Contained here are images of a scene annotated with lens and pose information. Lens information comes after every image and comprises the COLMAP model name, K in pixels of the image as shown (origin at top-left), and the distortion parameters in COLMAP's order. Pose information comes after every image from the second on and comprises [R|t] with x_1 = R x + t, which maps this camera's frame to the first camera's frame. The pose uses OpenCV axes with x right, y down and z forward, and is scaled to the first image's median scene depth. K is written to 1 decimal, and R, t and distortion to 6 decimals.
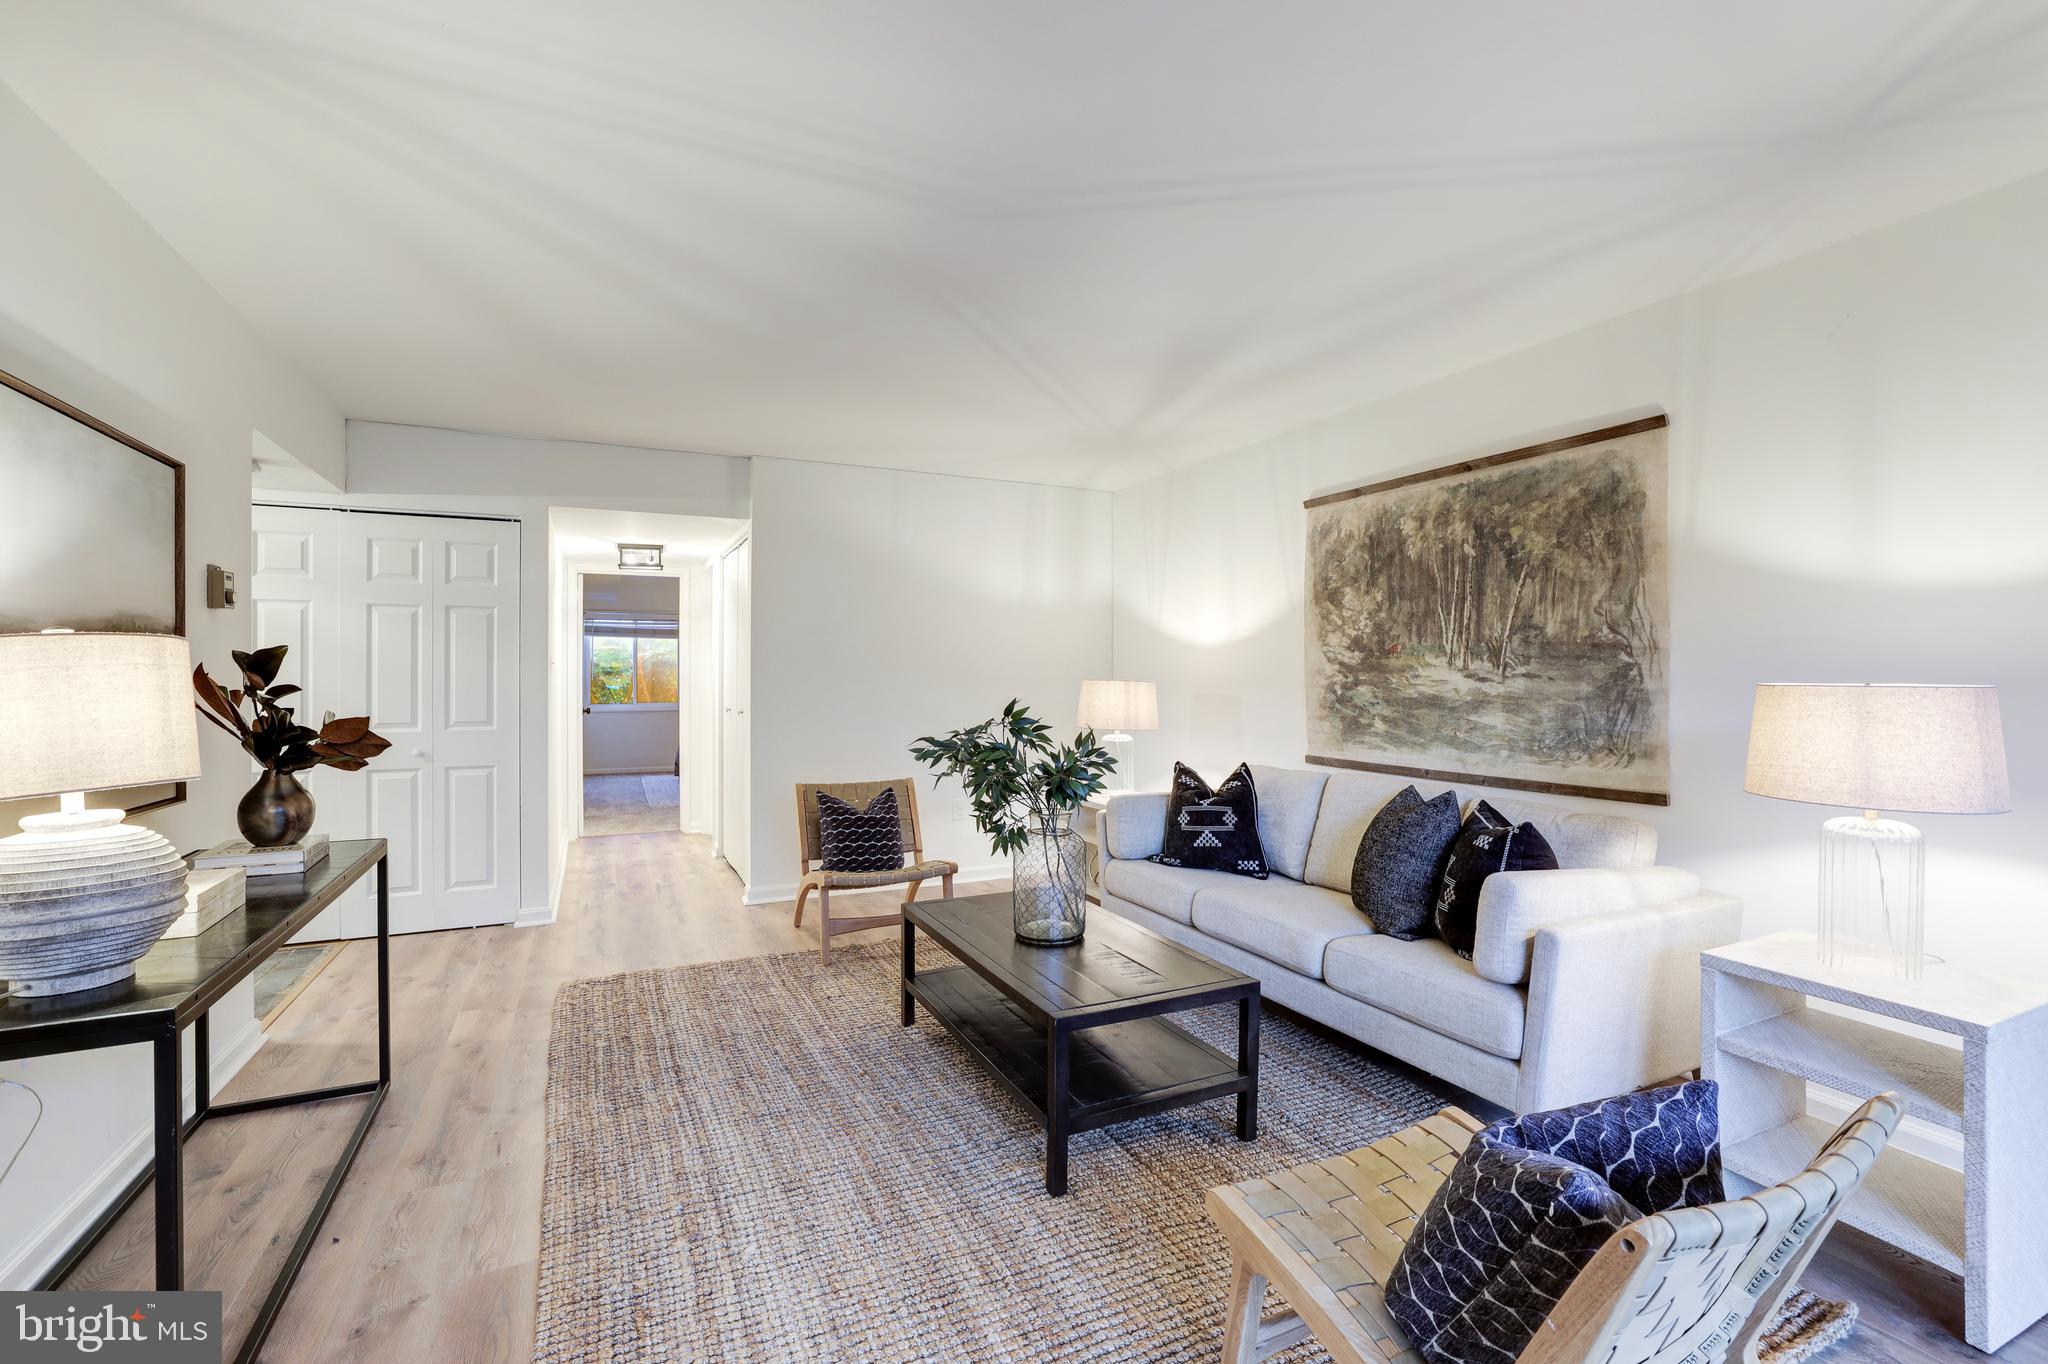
lens RADIAL K [[888.5, 0, 1026.1], [0, 888.5, 674.1], [0, 0, 1]] dist [-0.050538, 0.018579]
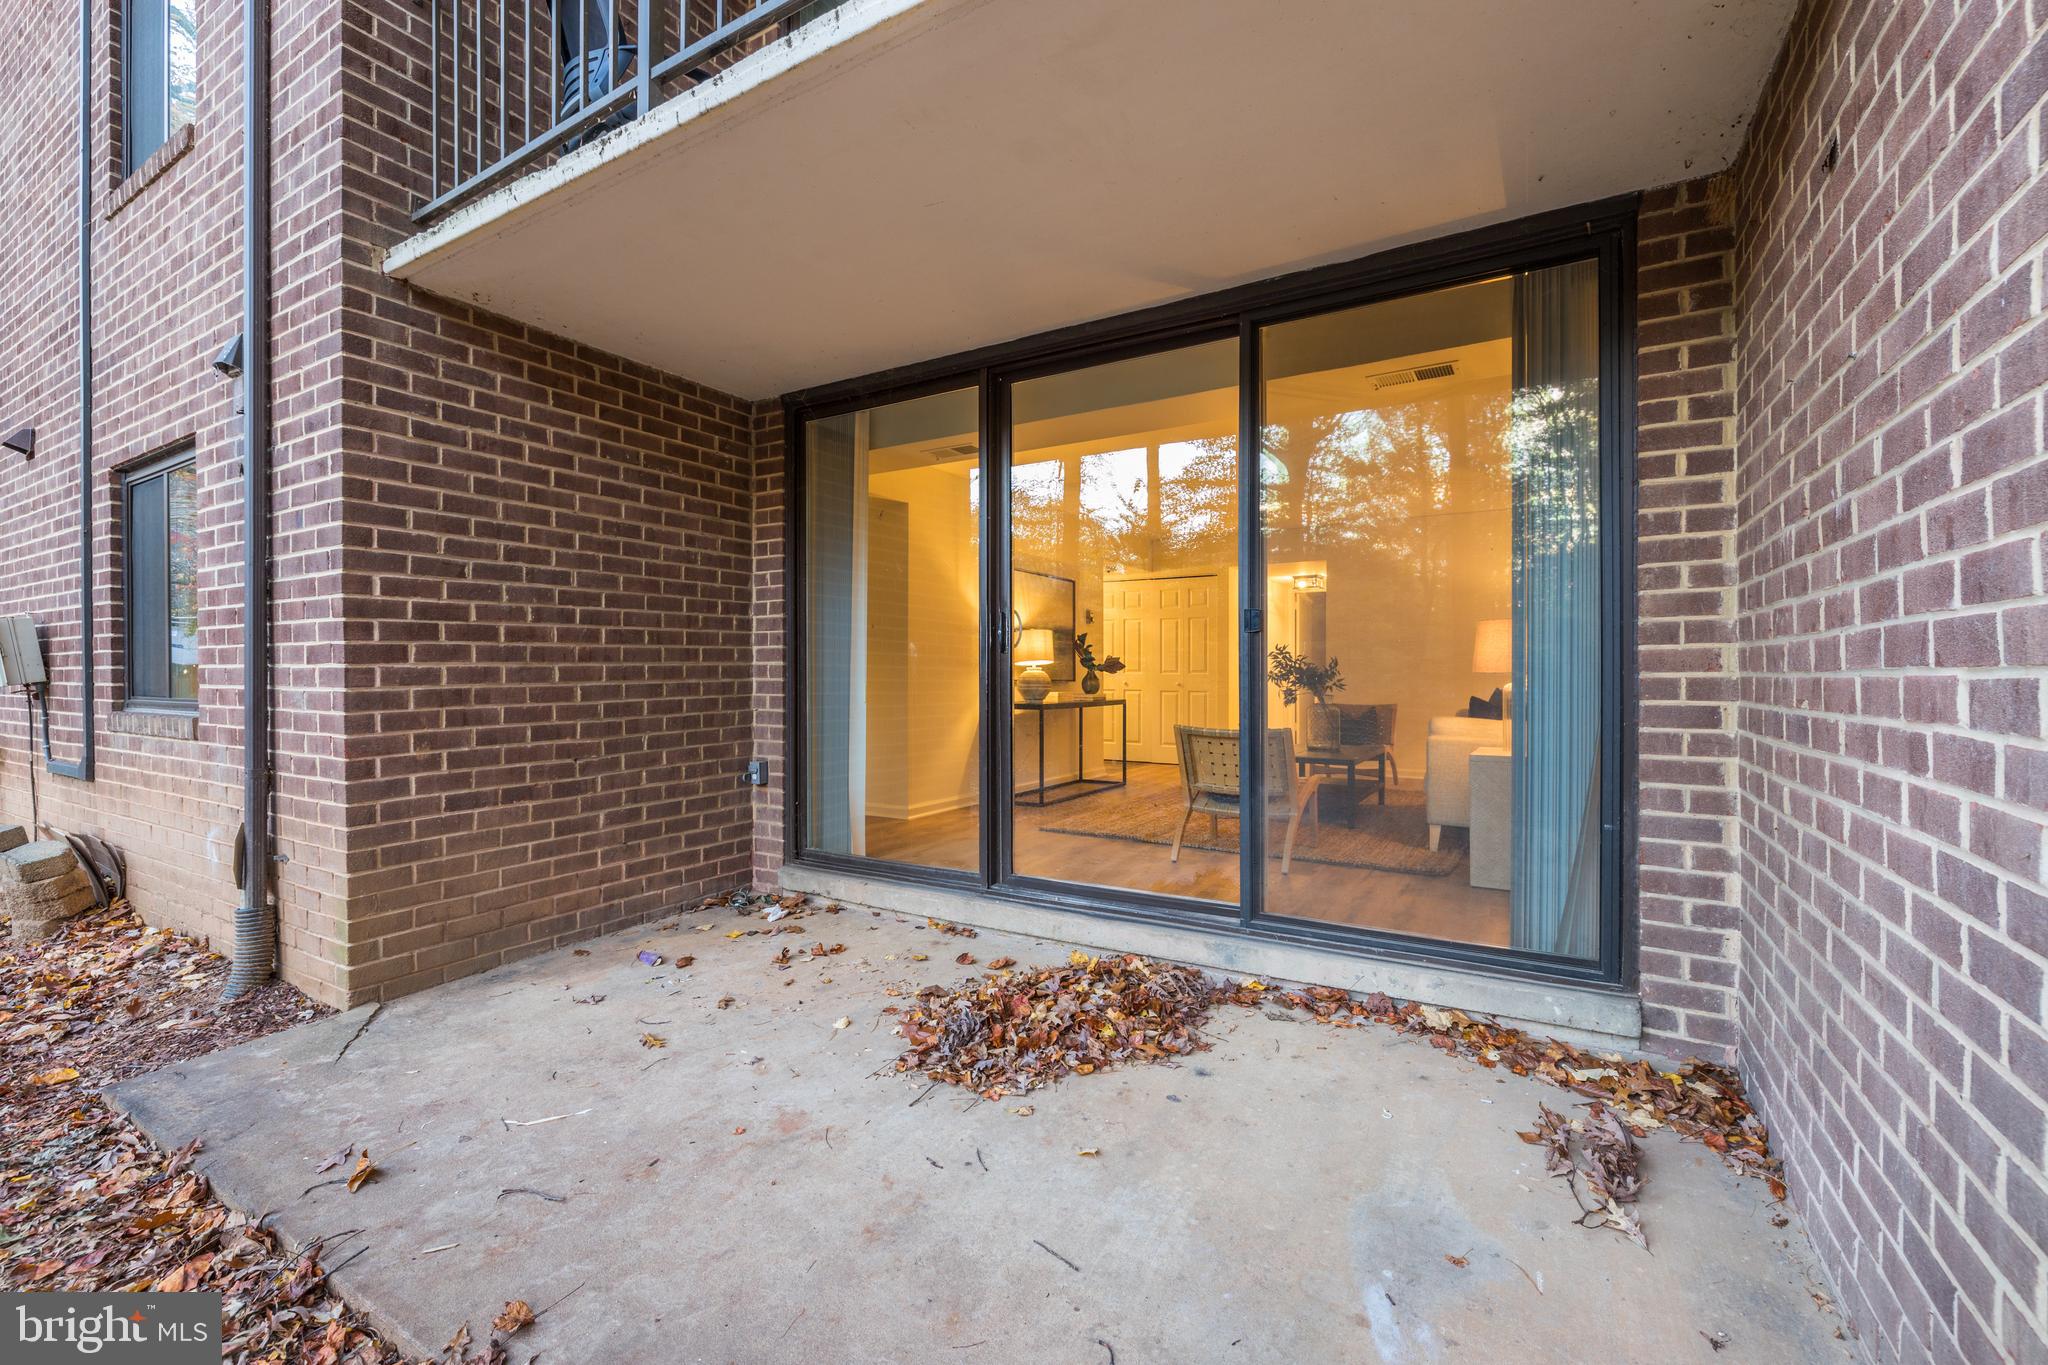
lens RADIAL K [[880.3, 0, 1024.1], [0, 880.3, 669.9], [0, 0, 1]] dist [-0.033159, 0.018624]
pose [[0.545035, -0.008042, -0.838375, 1.343804], [0.003883, 0.999967, -0.007067, 0.095572], [0.838404, 0.000597, 0.545048, -0.779517]]
